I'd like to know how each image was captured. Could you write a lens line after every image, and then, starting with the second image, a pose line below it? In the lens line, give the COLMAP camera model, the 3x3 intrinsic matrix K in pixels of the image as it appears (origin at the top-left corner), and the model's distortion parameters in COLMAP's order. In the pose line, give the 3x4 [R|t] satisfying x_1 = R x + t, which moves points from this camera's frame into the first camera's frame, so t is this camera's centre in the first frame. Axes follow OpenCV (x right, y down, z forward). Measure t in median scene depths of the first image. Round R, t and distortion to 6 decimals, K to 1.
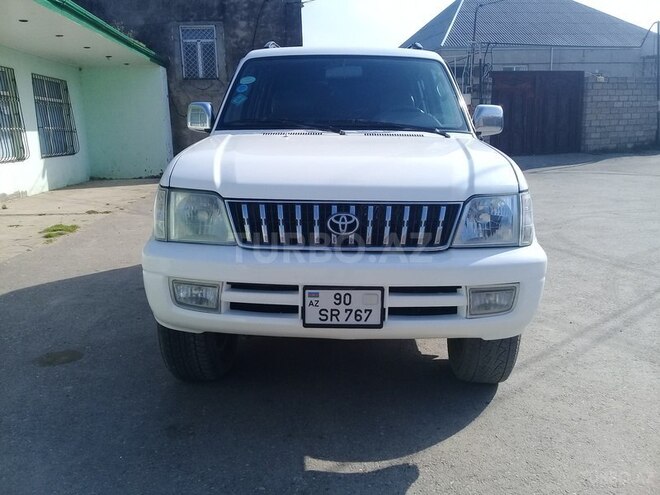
lens RADIAL K [[598.6, 0, 330.0], [0, 598.6, 247.5], [0, 0, 1]] dist [0.089194, -0.186522]
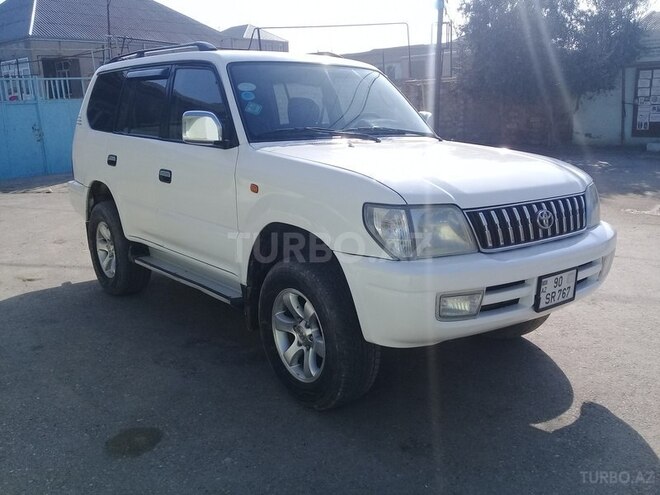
lens RADIAL K [[598.6, 0, 330.0], [0, 598.6, 247.5], [0, 0, 1]] dist [0.089194, -0.186522]
pose [[0.751564, -0.148025, 0.642838, -1.023732], [0.145546, 0.987693, 0.057271, -0.109213], [-0.643404, 0.050519, 0.763858, 0.360940]]
